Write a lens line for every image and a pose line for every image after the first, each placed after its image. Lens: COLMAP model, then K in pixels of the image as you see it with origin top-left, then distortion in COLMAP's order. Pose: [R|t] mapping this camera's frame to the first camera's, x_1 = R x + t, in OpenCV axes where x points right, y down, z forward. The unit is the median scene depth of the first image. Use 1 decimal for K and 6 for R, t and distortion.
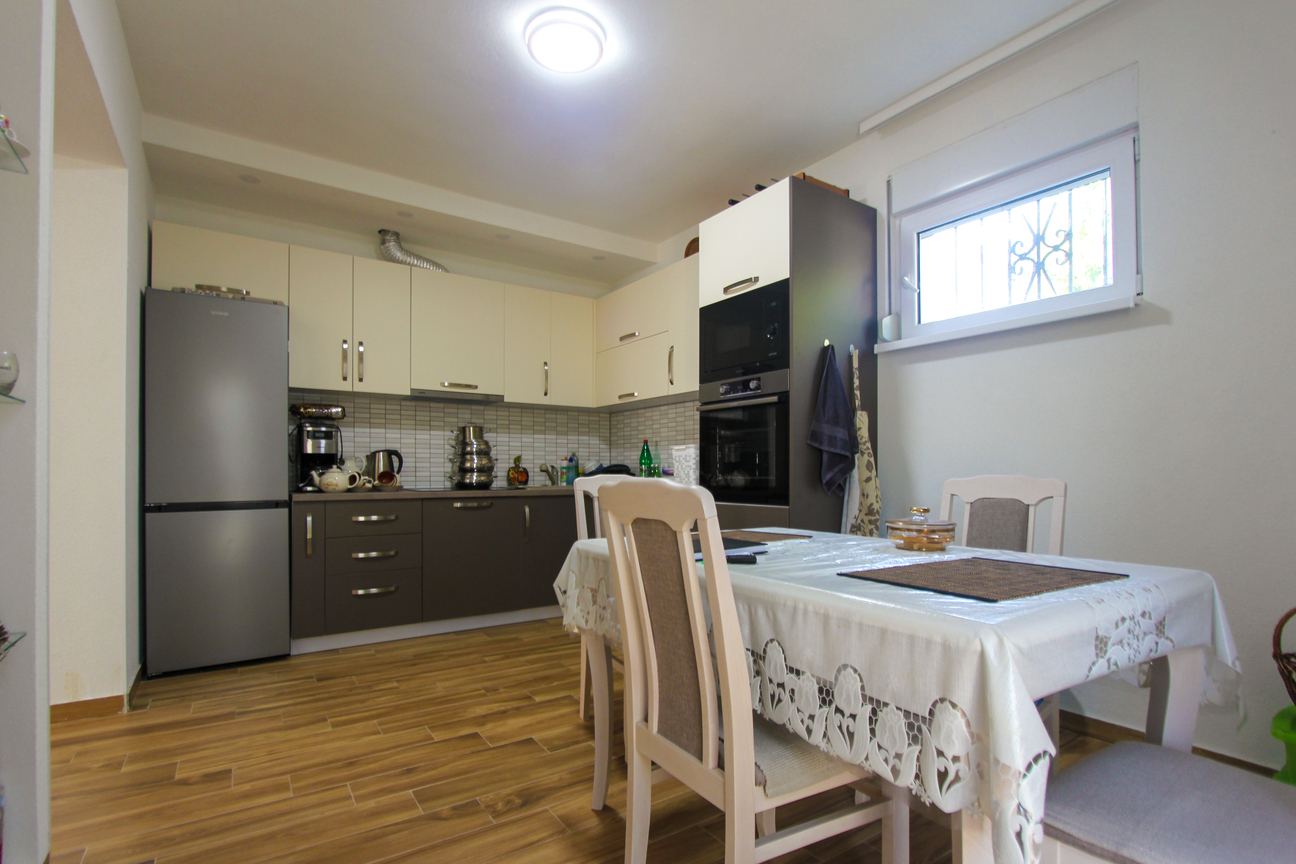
lens RADIAL K [[641.7, 0, 643.3], [0, 641.7, 465.3], [0, 0, 1]] dist [-0.016172, 0.005321]
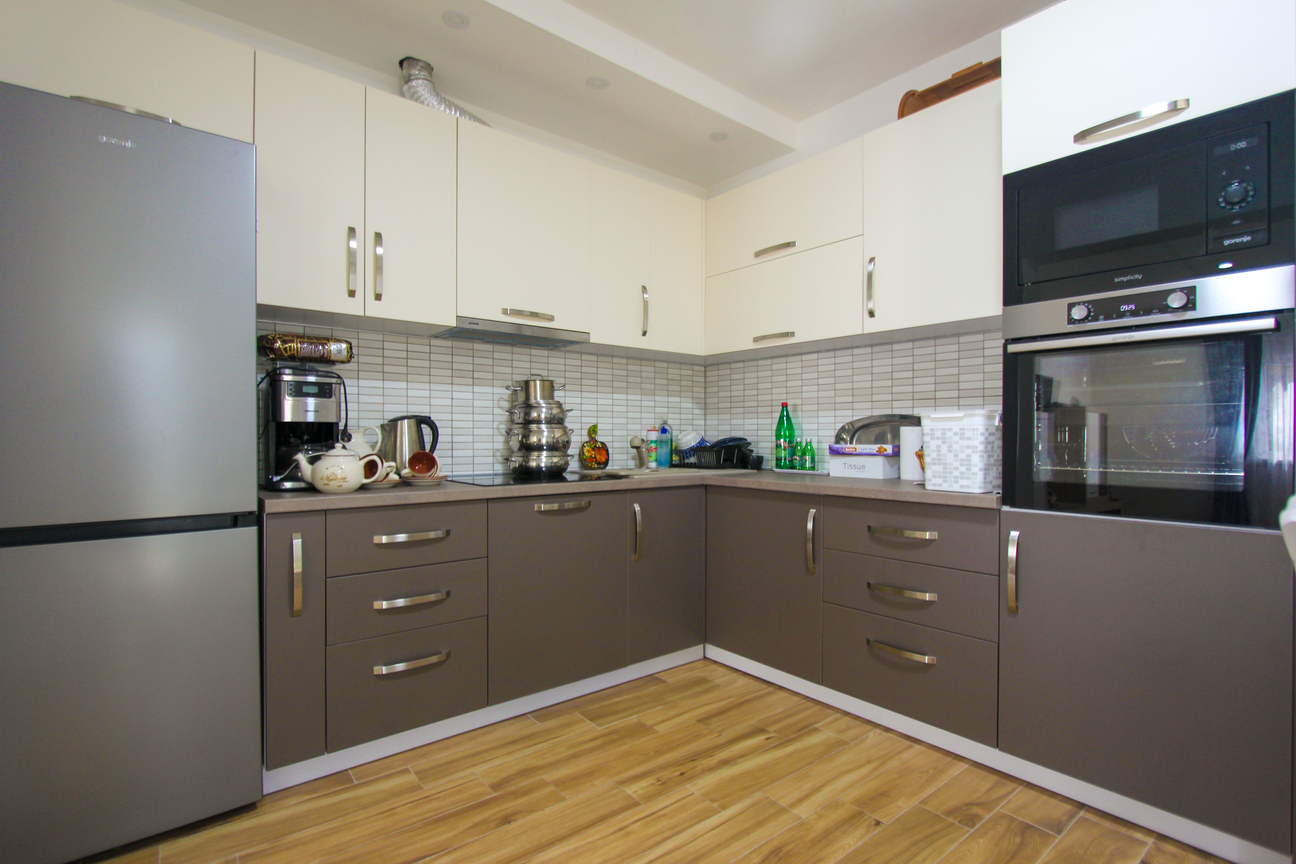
lens RADIAL K [[641.7, 0, 649.2], [0, 641.7, 434.3], [0, 0, 1]] dist [-0.016172, 0.005321]
pose [[0.996361, 0.002393, 0.085198, -0.231111], [-0.003076, 0.999964, 0.007875, -0.011908], [-0.085176, -0.008108, 0.996333, 0.371627]]
